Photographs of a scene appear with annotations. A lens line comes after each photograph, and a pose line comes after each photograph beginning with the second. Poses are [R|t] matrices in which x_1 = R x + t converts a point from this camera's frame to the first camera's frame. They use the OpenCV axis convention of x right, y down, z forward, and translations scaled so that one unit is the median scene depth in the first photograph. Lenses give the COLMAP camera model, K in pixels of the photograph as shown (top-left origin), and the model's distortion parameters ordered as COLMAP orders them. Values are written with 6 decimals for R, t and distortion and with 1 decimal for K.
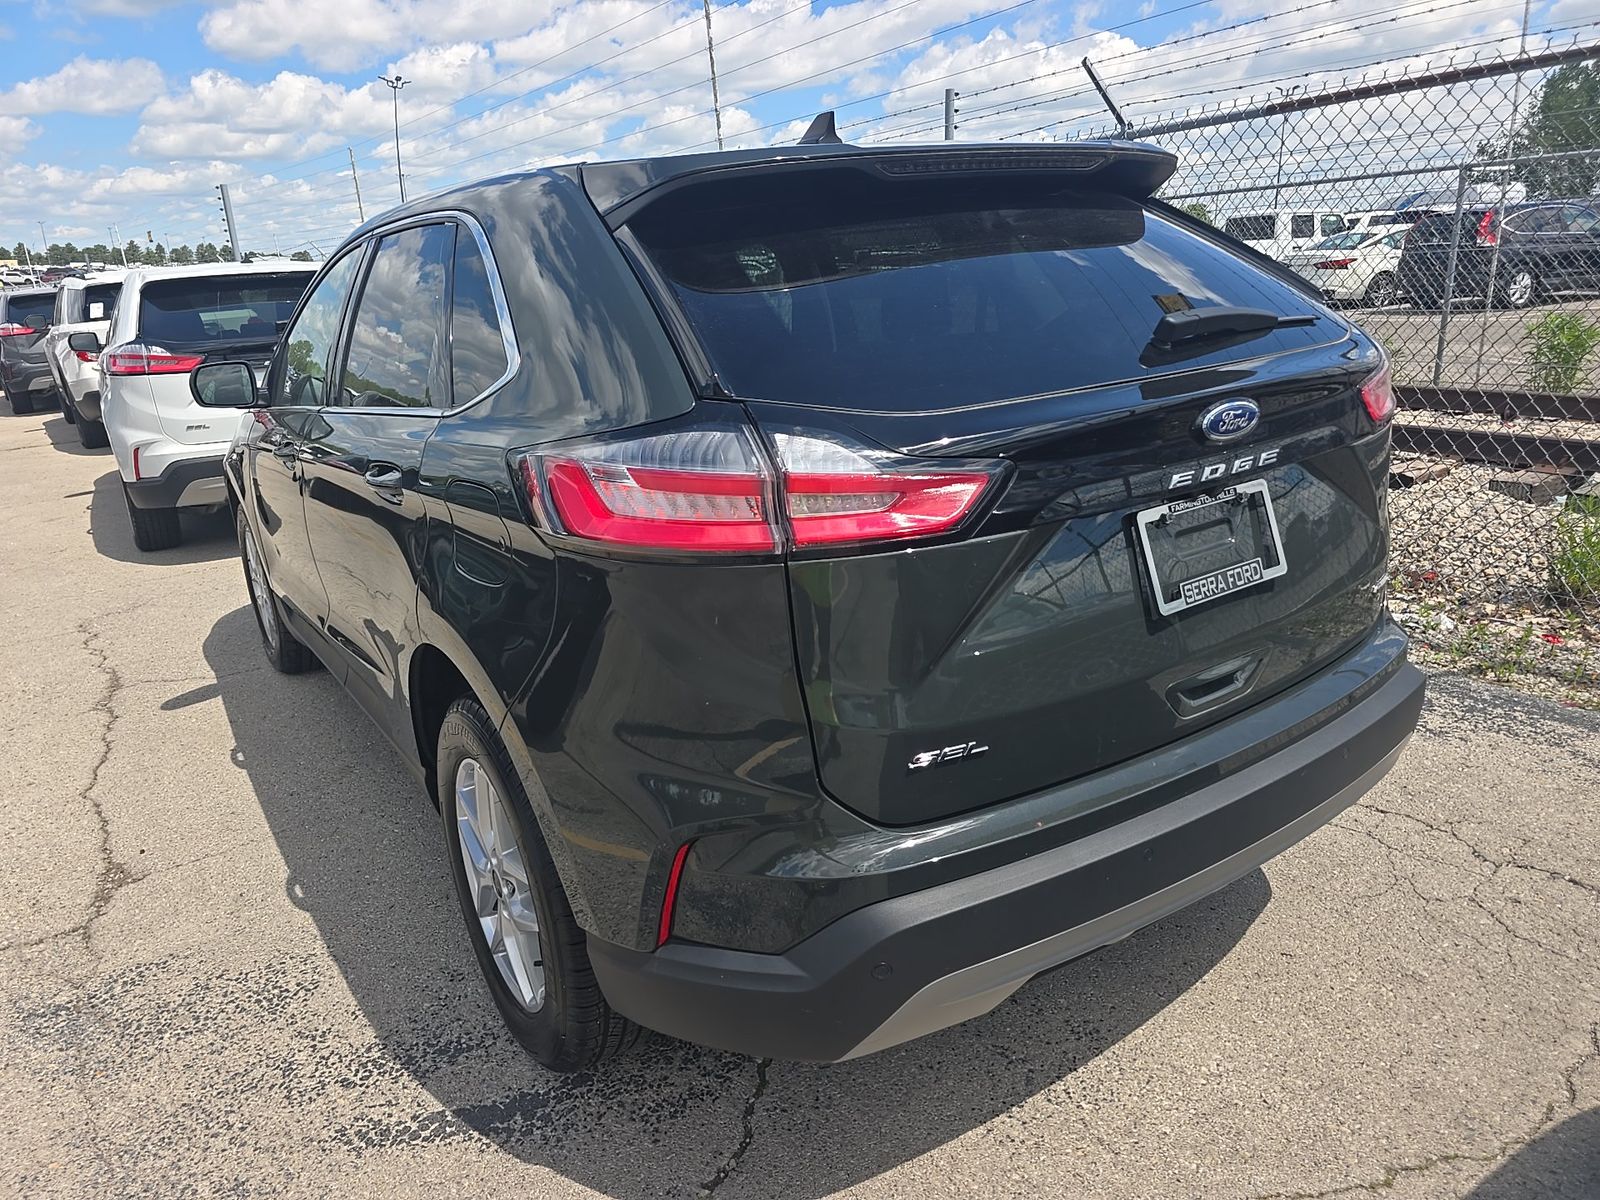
lens RADIAL K [[1075.0, 0, 800.0], [0, 1075.0, 600.0], [0, 0, 1]] dist [0.049123, -0.044953]
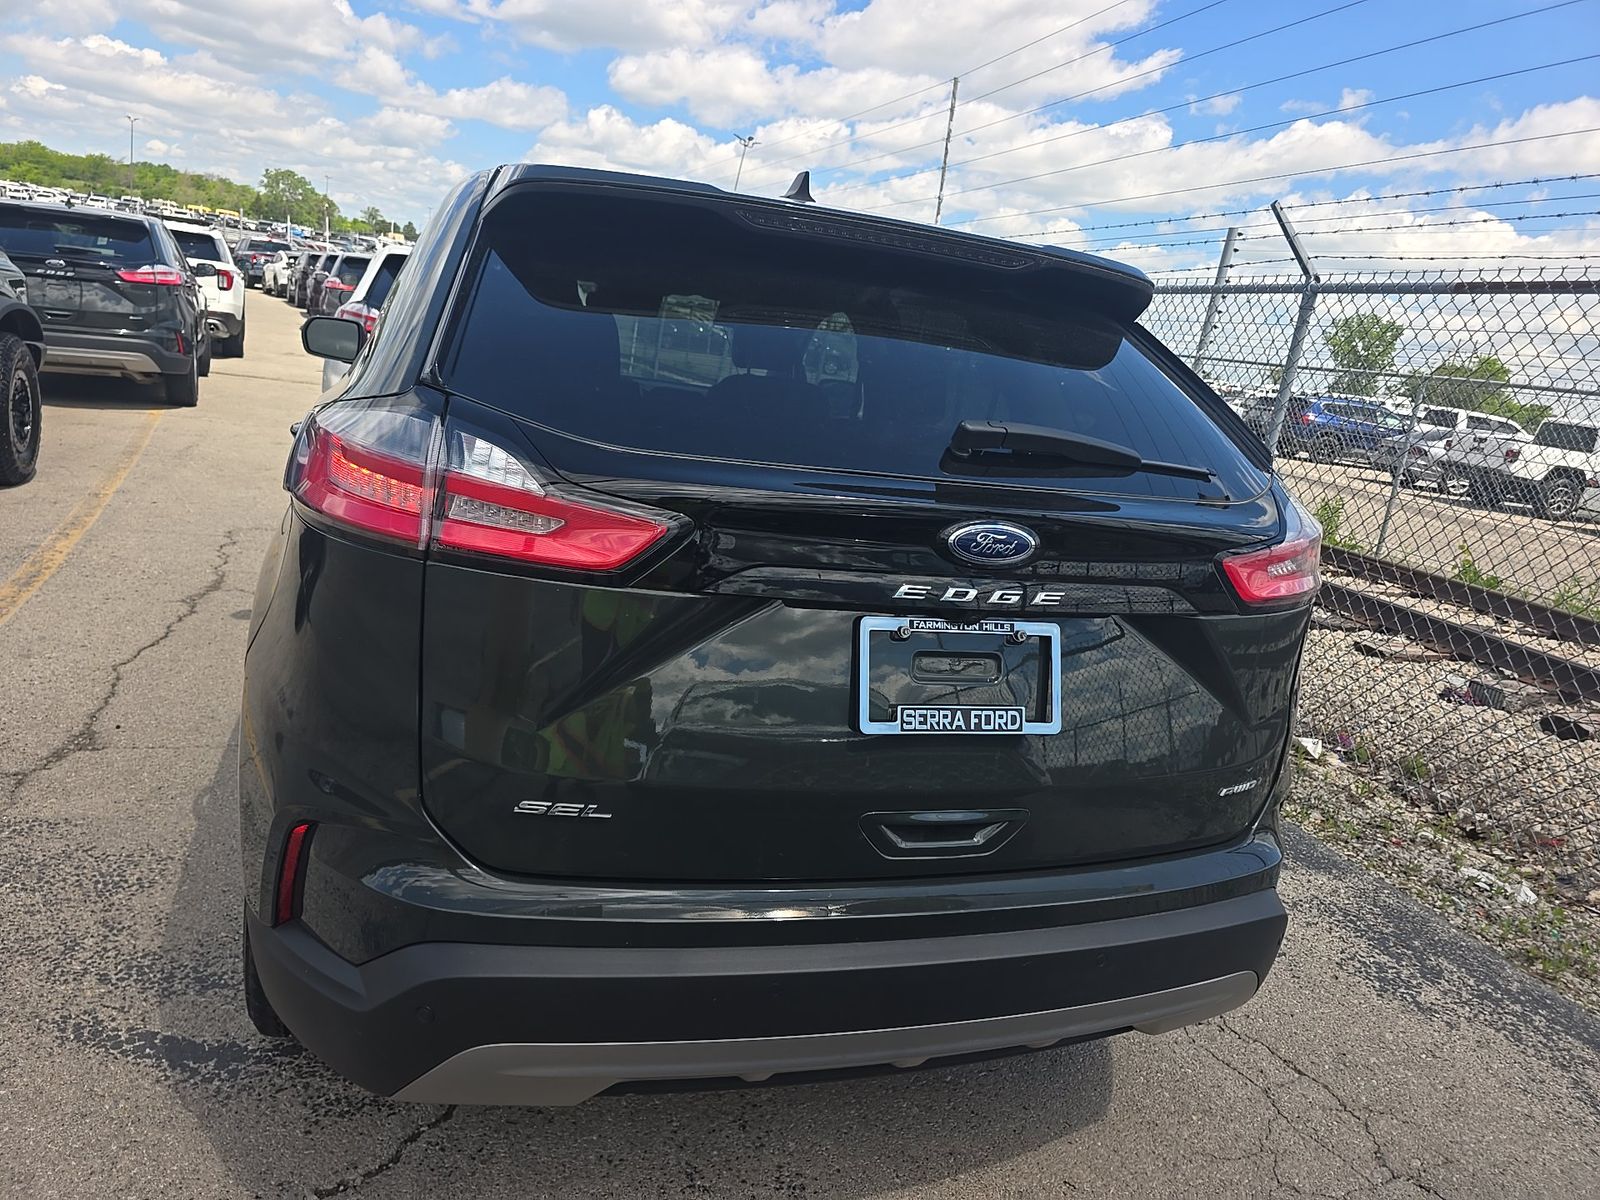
lens RADIAL K [[1073.7, 0, 800.0], [0, 1073.7, 600.0], [0, 0, 1]] dist [0.048119, -0.046908]
pose [[0.947328, 0.247710, -0.202999, 0.323476], [-0.261791, 0.964061, -0.045290, -0.028423], [0.184484, 0.096047, 0.978131, 0.074674]]
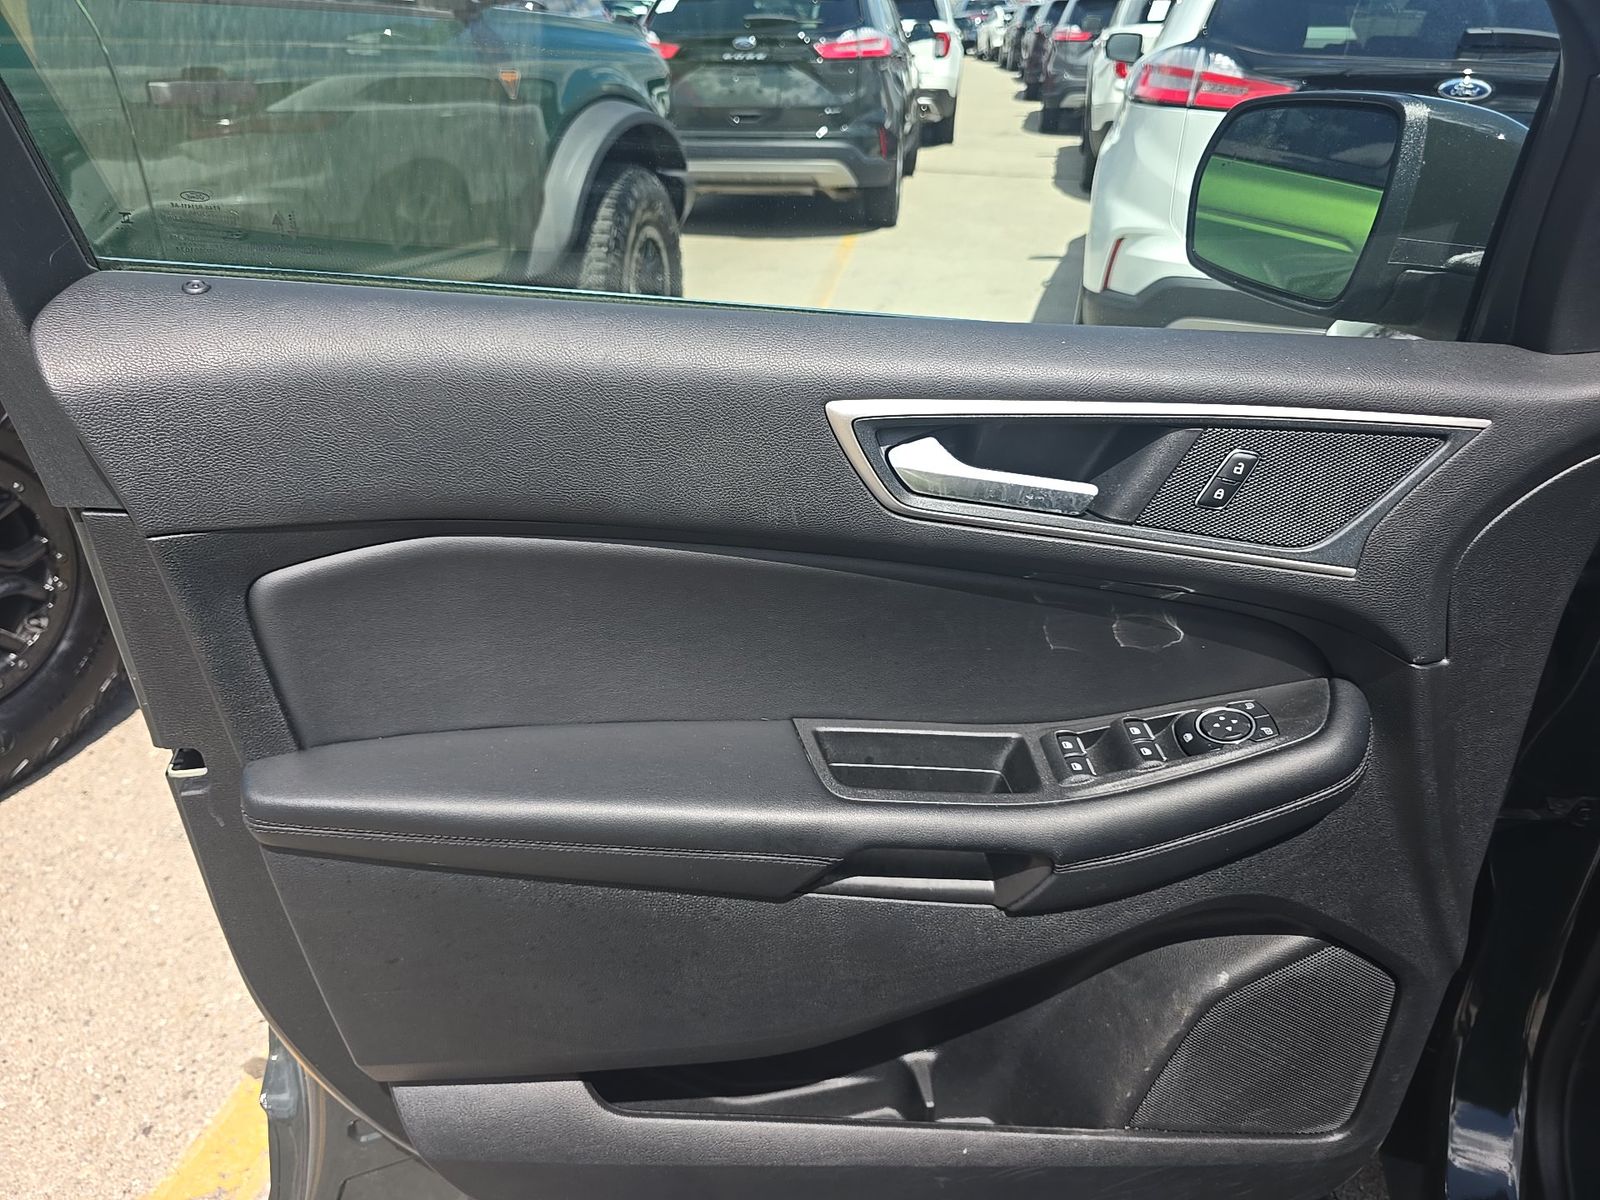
lens RADIAL K [[1073.7, 0, 800.0], [0, 1073.7, 600.0], [0, 0, 1]] dist [0.048119, -0.046908]
pose [[0.660225, 0.422151, -0.621201, -0.786187], [-0.286811, 0.906120, 0.310945, -0.267952], [0.694148, -0.027126, 0.719321, 1.282974]]
